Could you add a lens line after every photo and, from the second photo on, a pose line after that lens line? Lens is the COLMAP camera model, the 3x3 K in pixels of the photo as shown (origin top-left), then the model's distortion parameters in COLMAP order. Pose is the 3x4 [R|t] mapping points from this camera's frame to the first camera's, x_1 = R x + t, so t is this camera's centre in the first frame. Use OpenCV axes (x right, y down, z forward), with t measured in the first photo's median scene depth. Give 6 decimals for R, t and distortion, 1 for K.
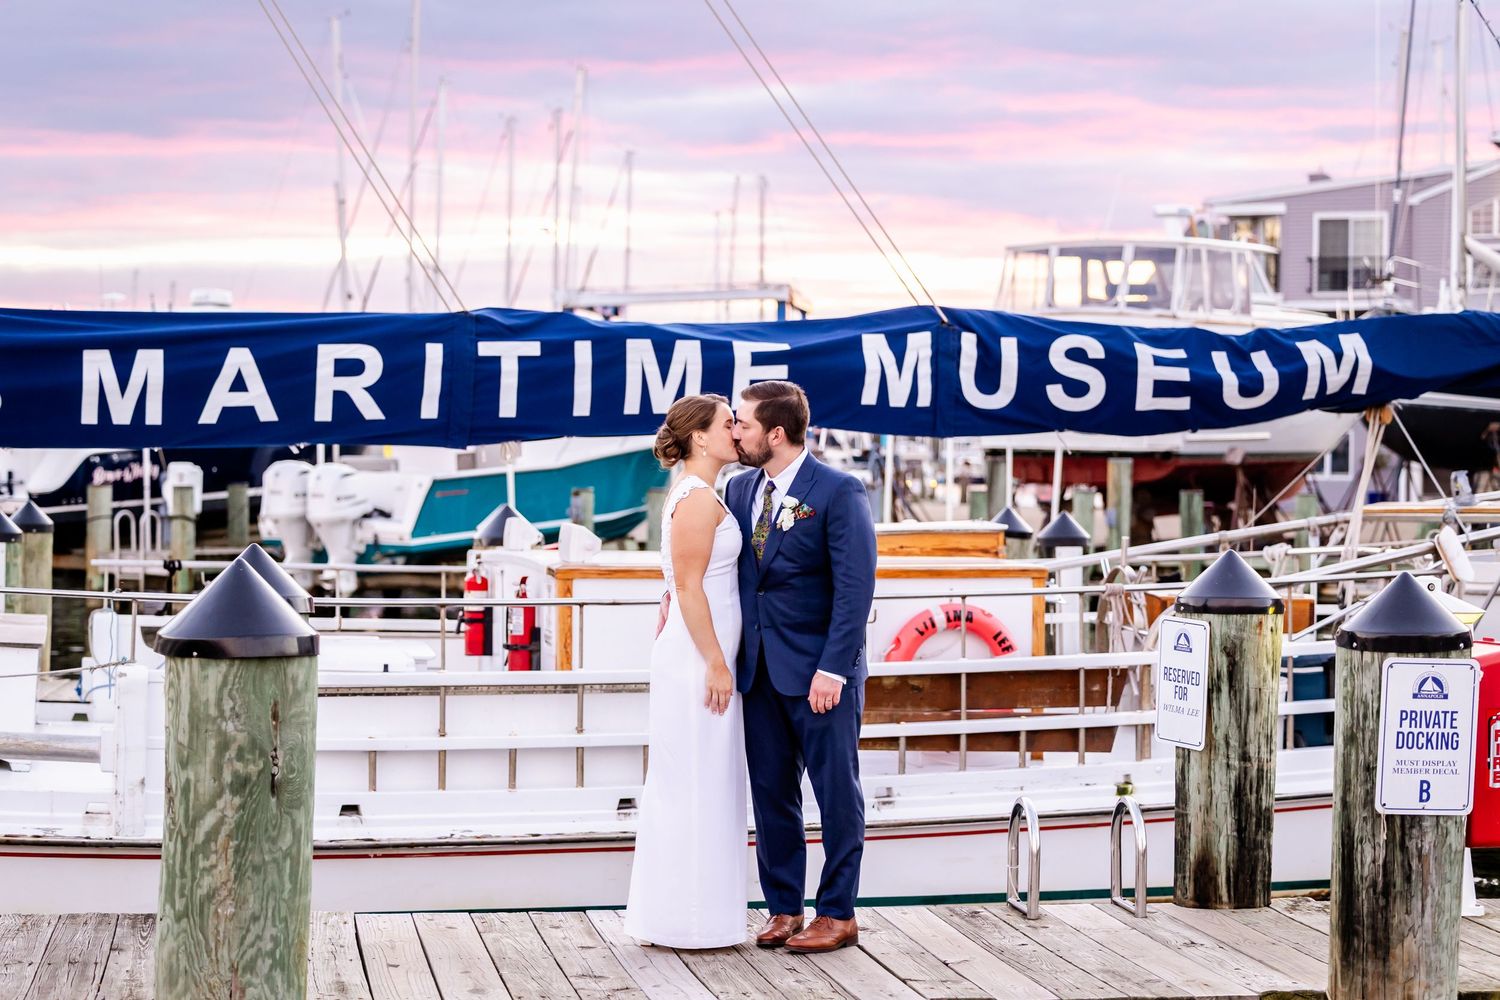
lens RADIAL K [[3281.4, 0, 750.0], [0, 3281.4, 500.0], [0, 0, 1]] dist [0.016682, 0.574918]
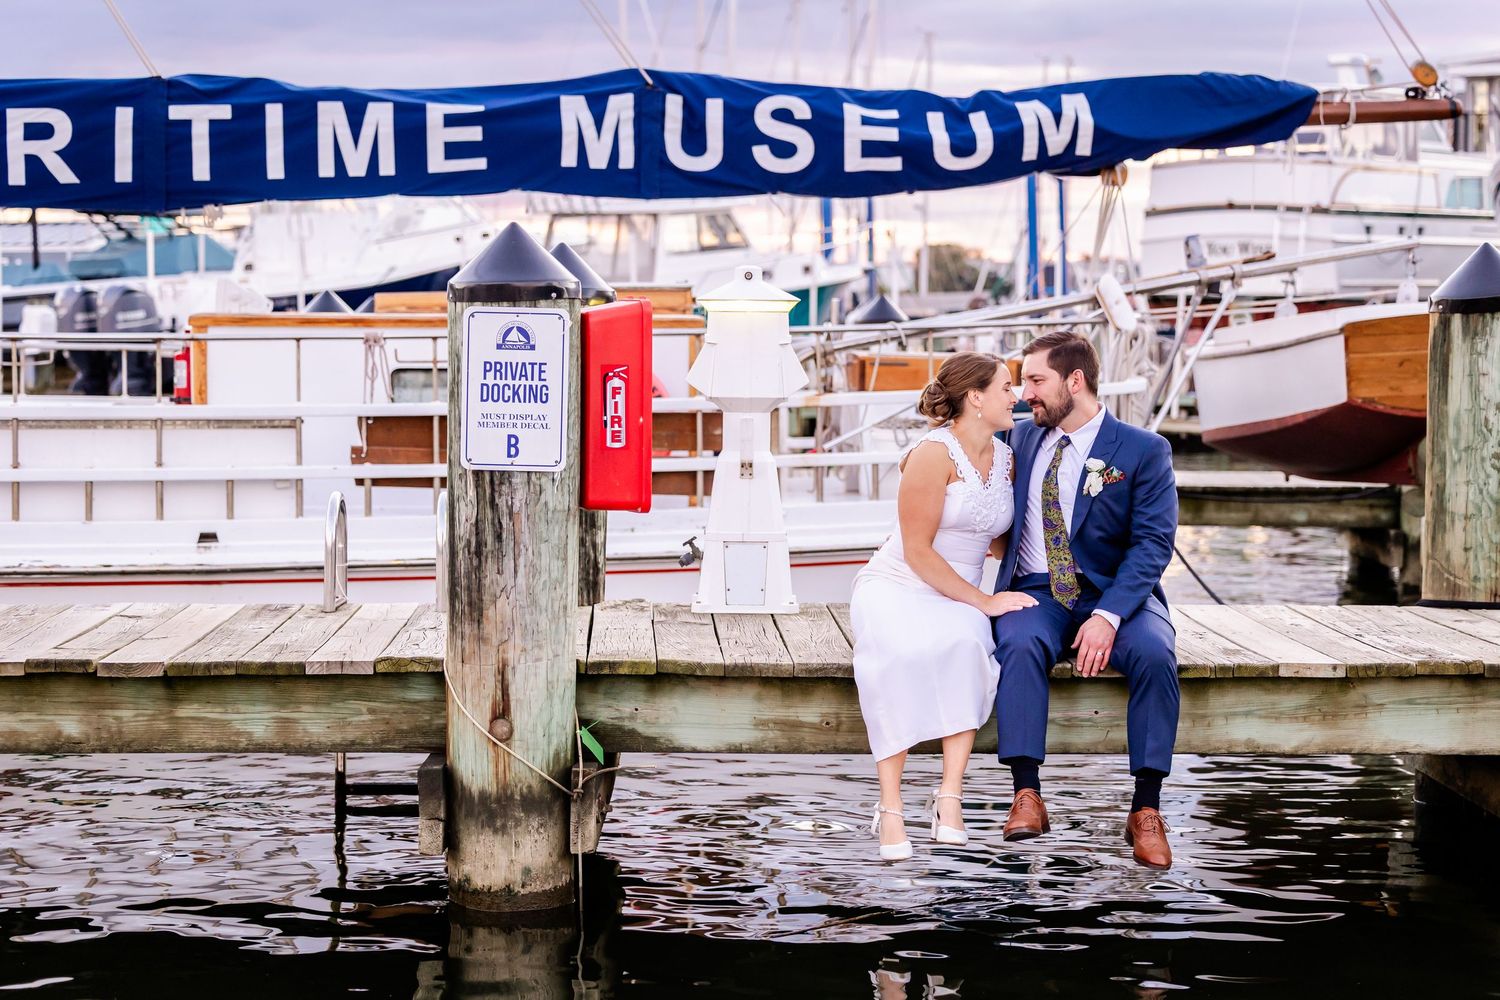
lens RADIAL K [[3092.4, 0, 750.0], [0, 3092.4, 500.0], [0, 0, 1]] dist [-0.012857, 0.429187]
pose [[0.992036, -0.000108, -0.125955, 0.214368], [0.004556, 0.999376, 0.035026, 0.040727], [0.125873, -0.035321, 0.991417, 0.066290]]
